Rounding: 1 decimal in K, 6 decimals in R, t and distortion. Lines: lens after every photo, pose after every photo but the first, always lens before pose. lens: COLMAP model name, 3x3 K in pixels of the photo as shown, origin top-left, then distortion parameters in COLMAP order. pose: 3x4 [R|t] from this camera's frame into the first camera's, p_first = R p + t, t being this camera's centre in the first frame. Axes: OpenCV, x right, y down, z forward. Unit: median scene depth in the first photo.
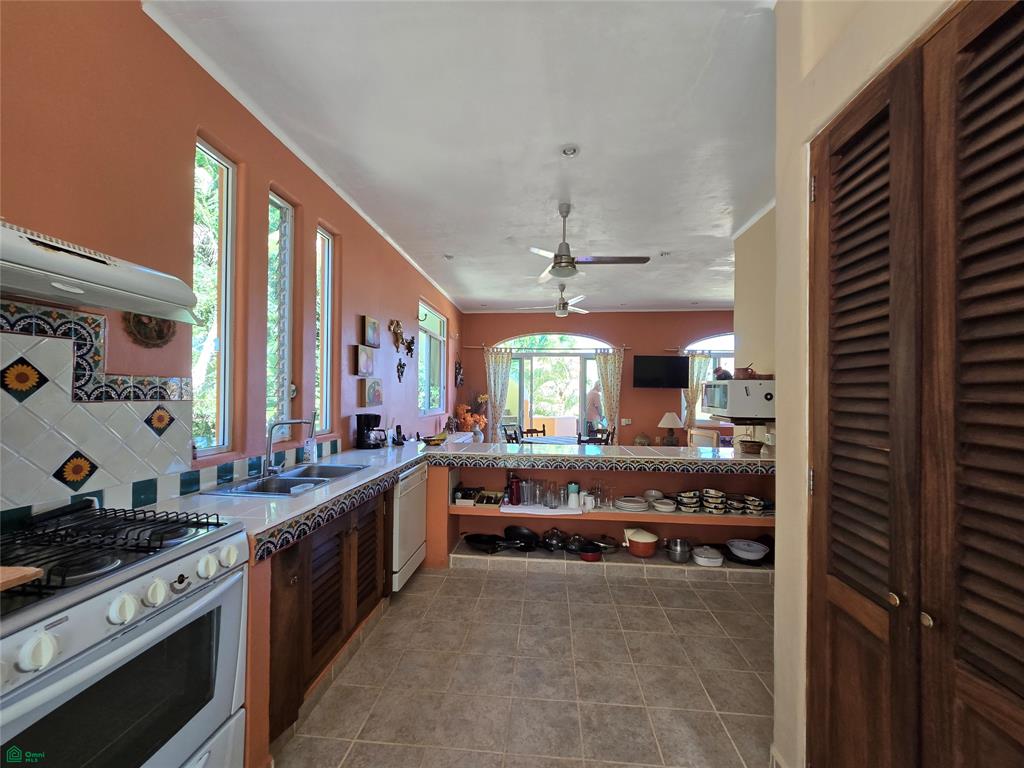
lens RADIAL K [[419.4, 0, 511.6], [0, 419.4, 390.3], [0, 0, 1]] dist [-0.004731, 0.000950]
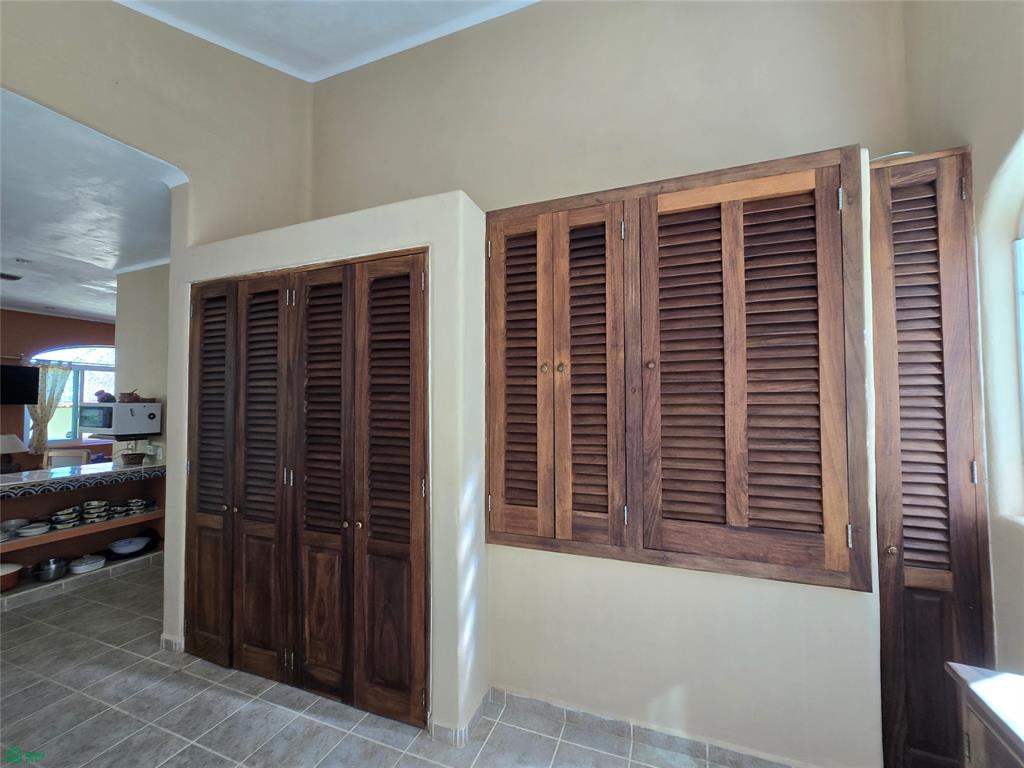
lens RADIAL K [[419.4, 0, 512.1], [0, 419.4, 389.2], [0, 0, 1]] dist [-0.004731, 0.000950]
pose [[0.279219, 0.019976, 0.960019, -0.289448], [0.001366, 0.999774, -0.021201, -0.037118], [-0.960226, 0.007231, 0.279129, -0.387702]]
